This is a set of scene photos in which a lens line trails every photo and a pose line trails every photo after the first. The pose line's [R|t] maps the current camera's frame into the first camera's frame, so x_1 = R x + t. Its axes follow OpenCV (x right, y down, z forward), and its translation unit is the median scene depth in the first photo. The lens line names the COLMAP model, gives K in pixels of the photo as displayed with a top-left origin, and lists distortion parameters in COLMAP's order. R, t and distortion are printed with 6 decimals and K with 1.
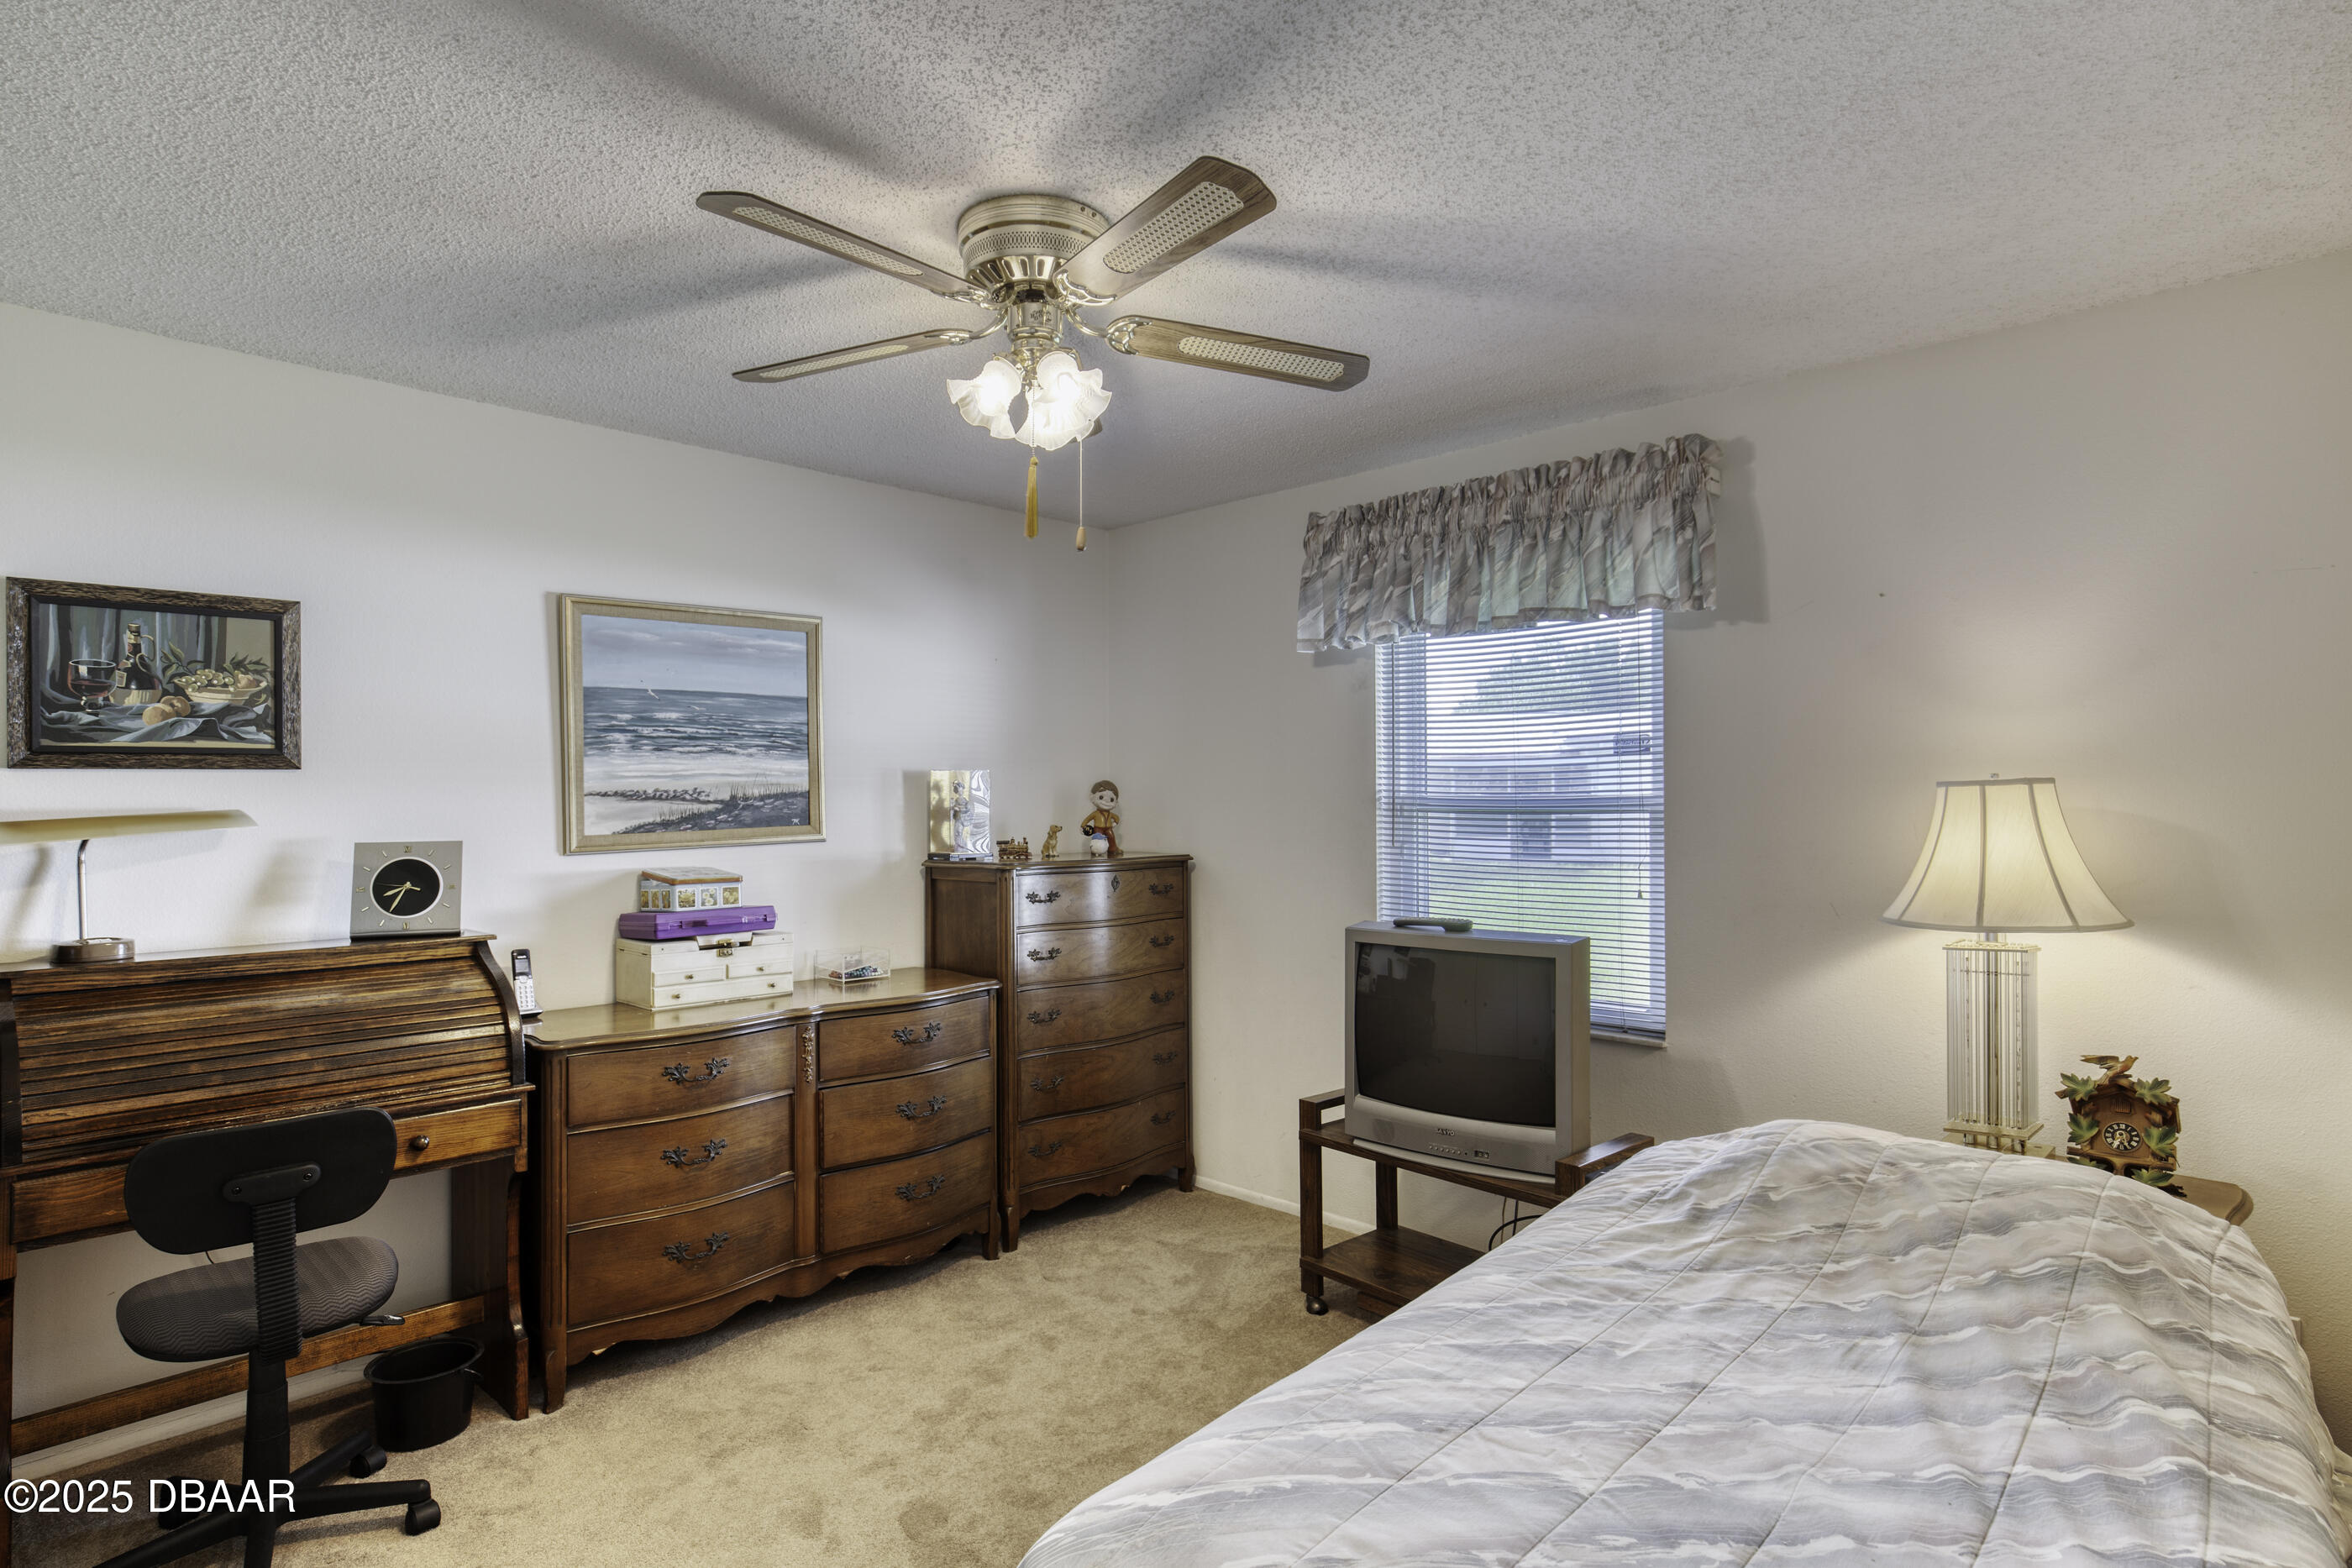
lens RADIAL K [[1210.8, 0, 1185.5], [0, 1210.8, 780.9], [0, 0, 1]] dist [0.002916, 0.000348]
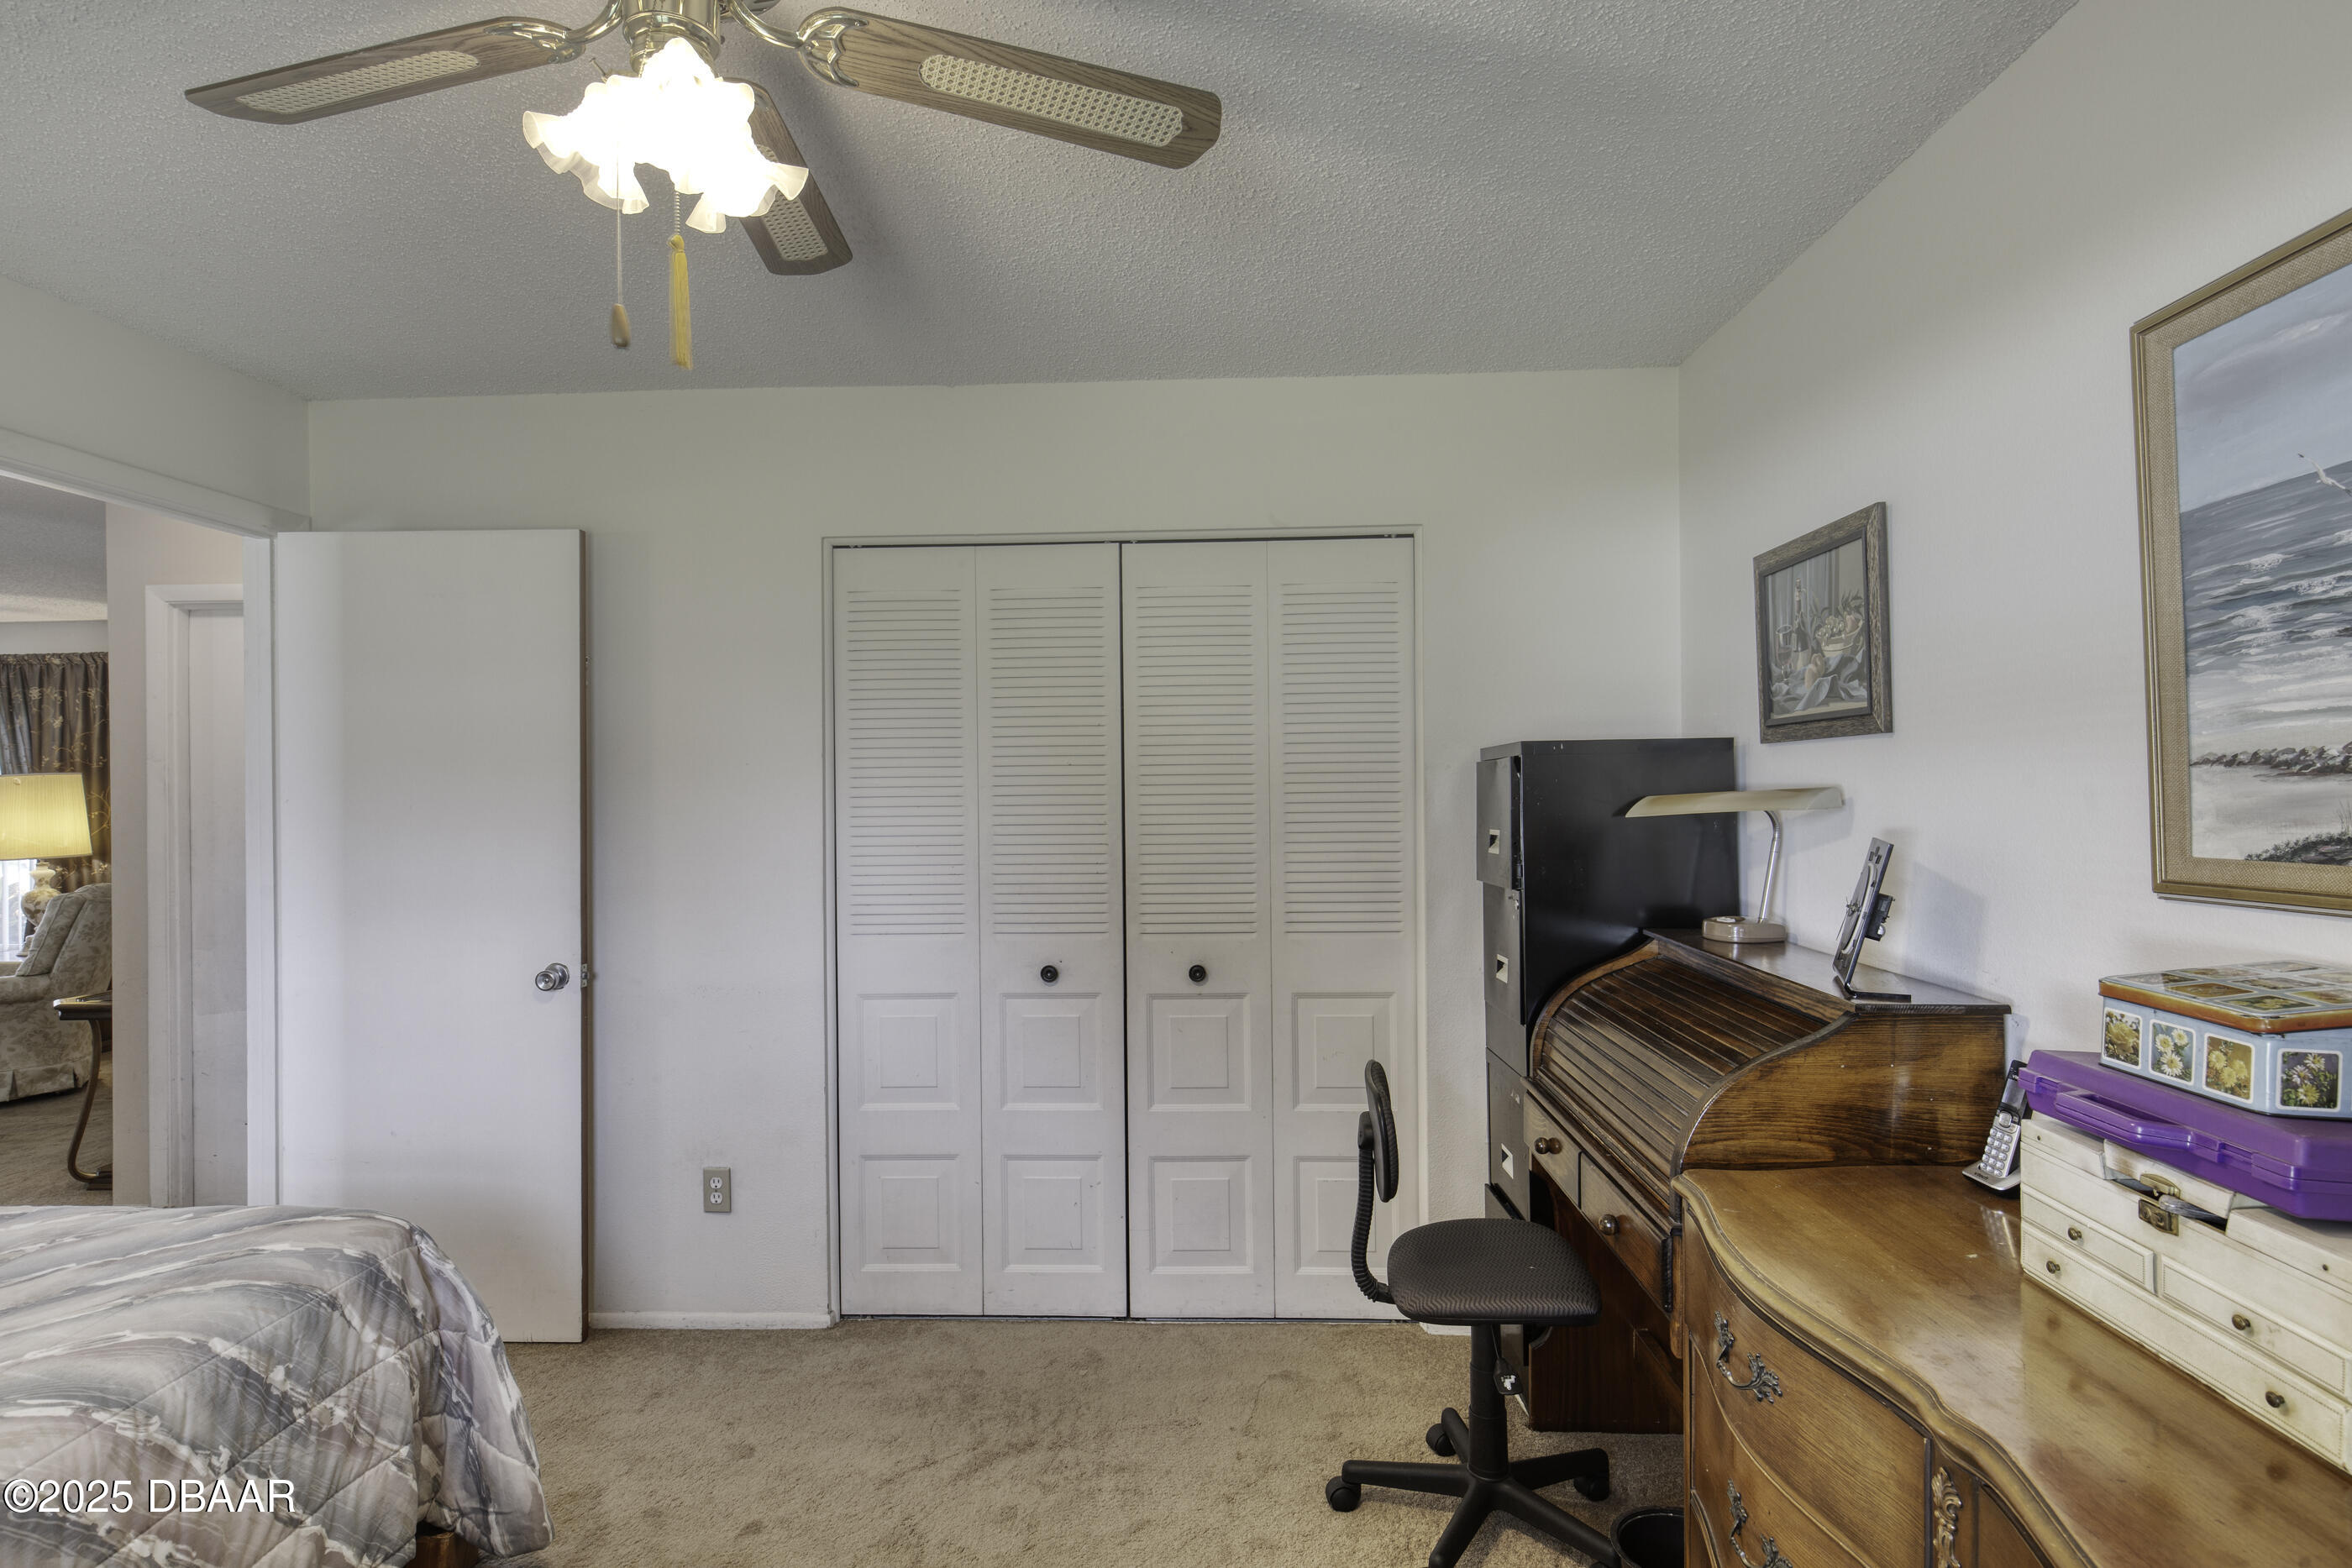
lens RADIAL K [[1210.8, 0, 1185.5], [0, 1210.8, 780.9], [0, 0, 1]] dist [0.002916, 0.000348]
pose [[-0.756494, 0.011244, -0.653904, 0.056562], [0.019582, 0.999793, -0.005462, 0.013177], [0.653708, -0.016936, -0.756558, 1.079796]]
